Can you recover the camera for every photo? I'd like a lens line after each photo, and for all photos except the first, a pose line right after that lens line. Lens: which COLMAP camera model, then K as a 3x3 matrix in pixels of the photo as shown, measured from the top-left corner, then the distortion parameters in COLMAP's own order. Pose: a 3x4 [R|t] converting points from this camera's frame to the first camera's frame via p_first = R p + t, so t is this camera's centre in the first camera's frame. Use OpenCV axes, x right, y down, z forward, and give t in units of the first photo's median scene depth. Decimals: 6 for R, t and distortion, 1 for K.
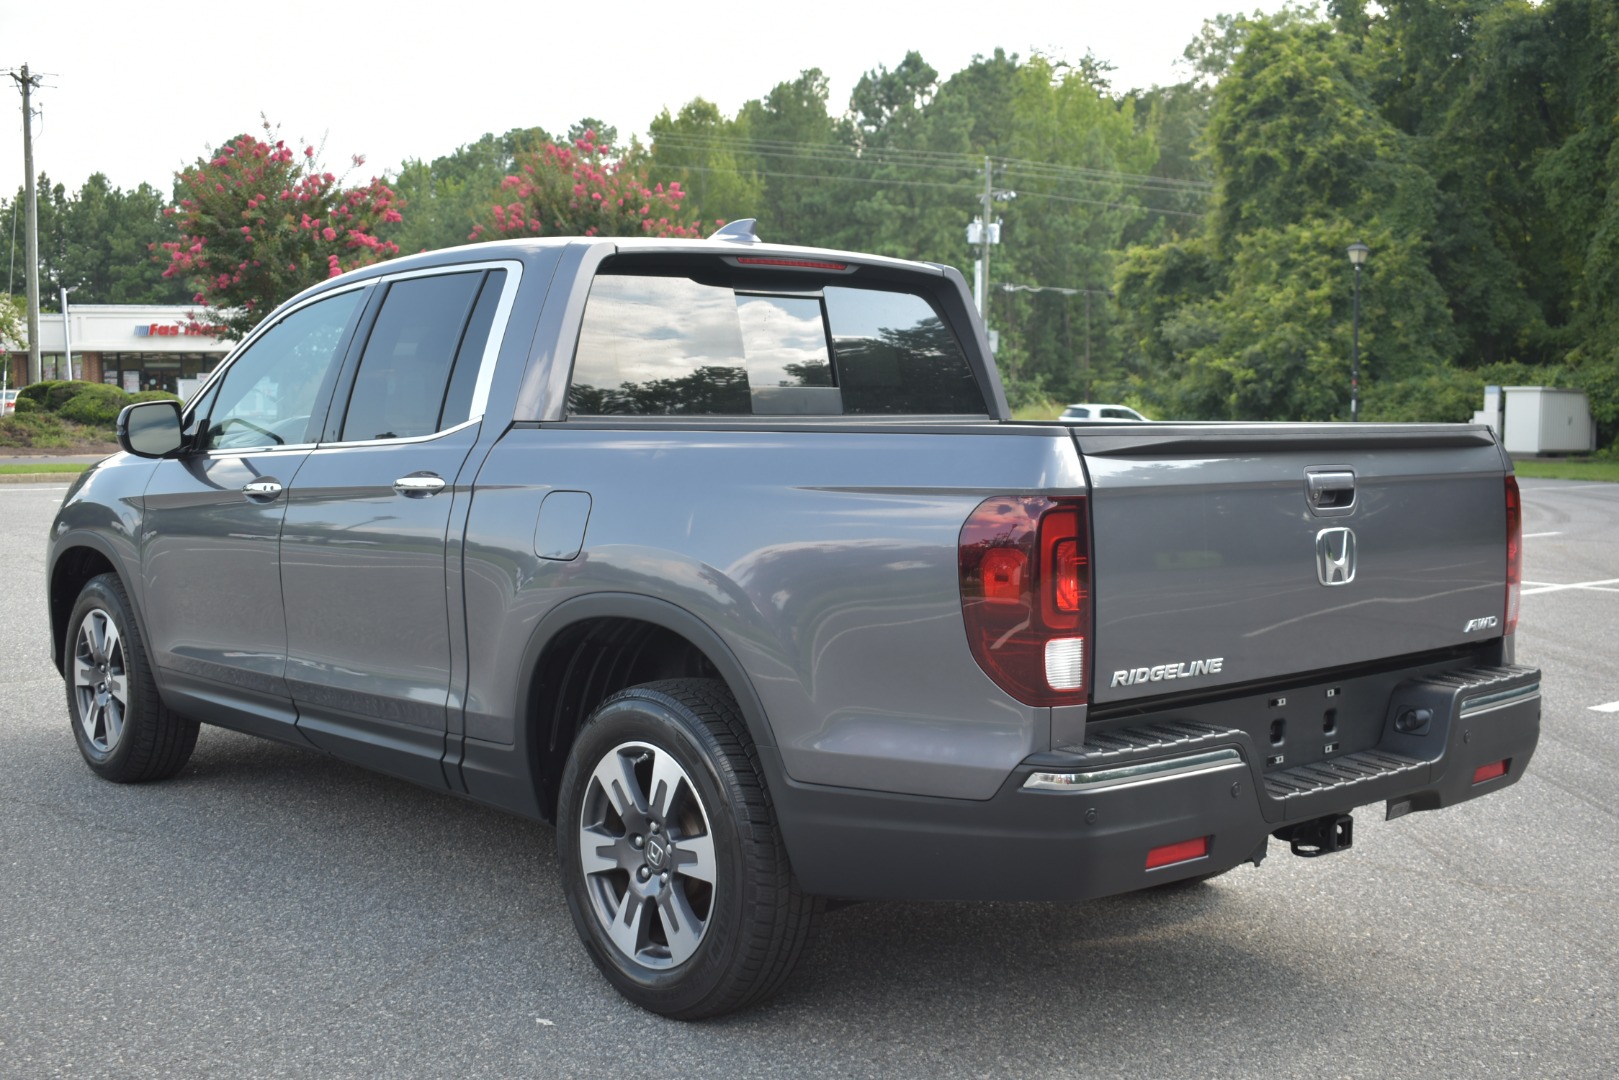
lens RADIAL K [[1846.3, 0, 797.7], [0, 1846.3, 553.7], [0, 0, 1]] dist [-0.015475, 0.000000]
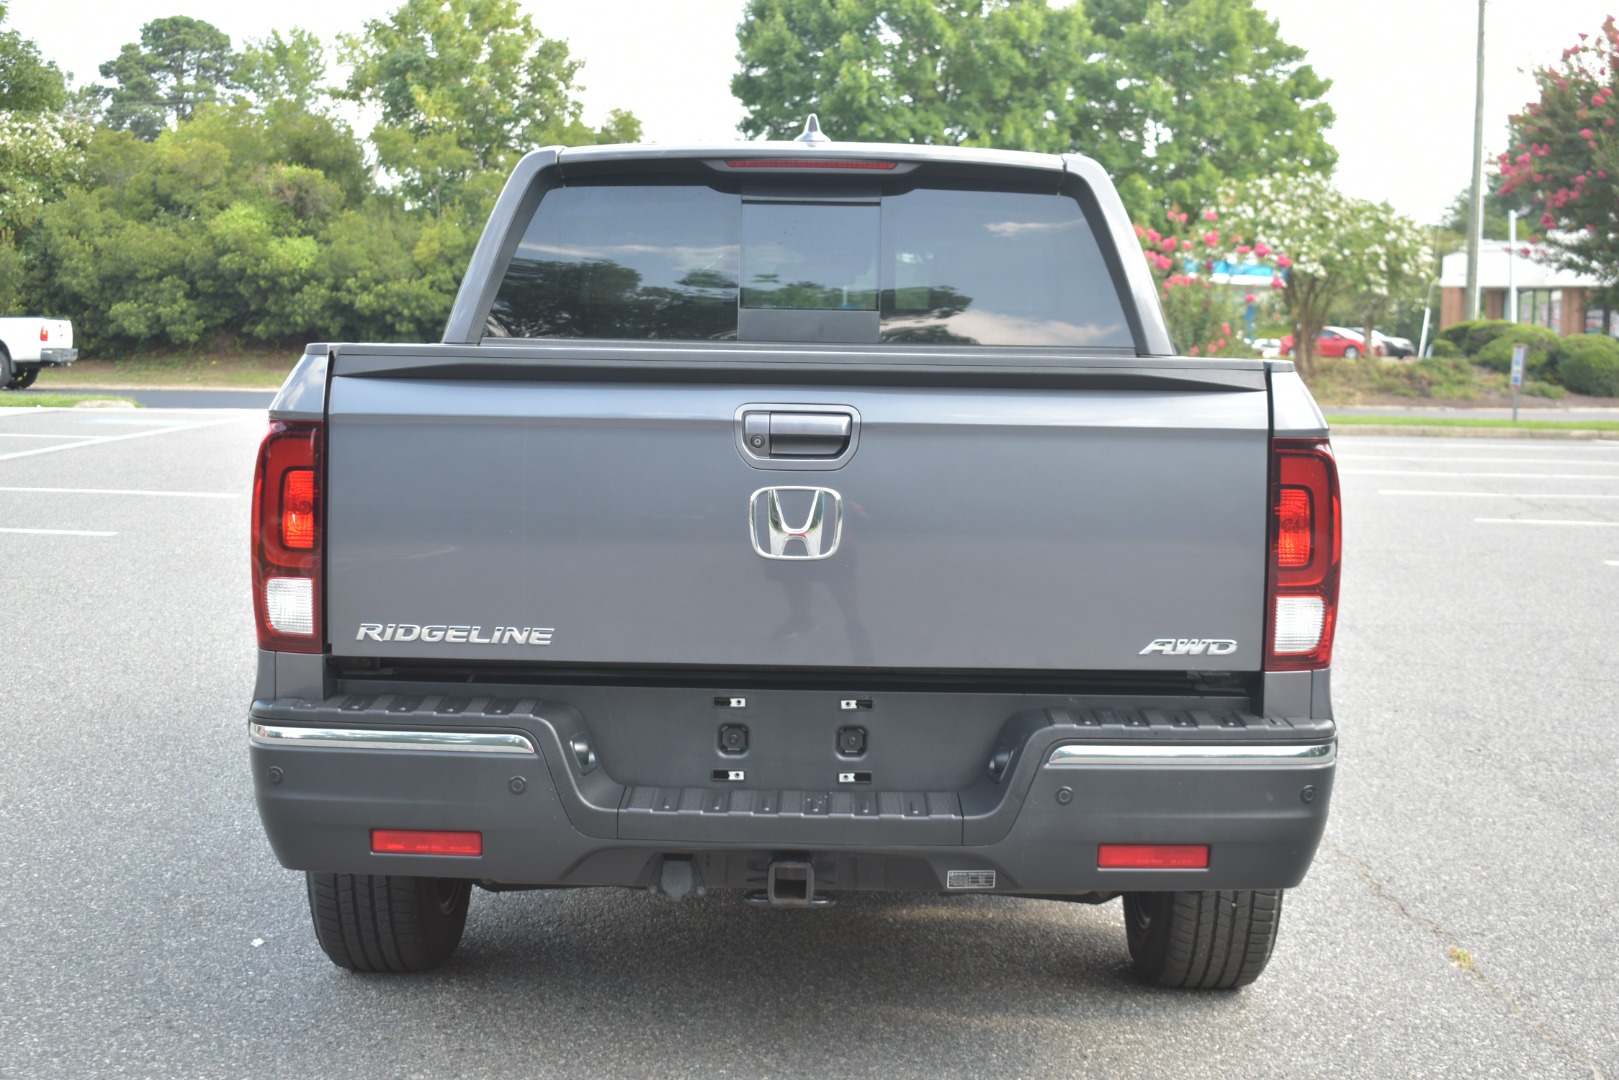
lens RADIAL K [[2250.3, 0, 800.1], [0, 2250.3, 538.5], [0, 0, 1]] dist [0.009168, 0.000000]
pose [[0.747882, 0.070425, -0.660085, 0.954480], [-0.069371, 0.997204, 0.027795, -0.019131], [0.660197, 0.025003, 0.750676, 0.306498]]
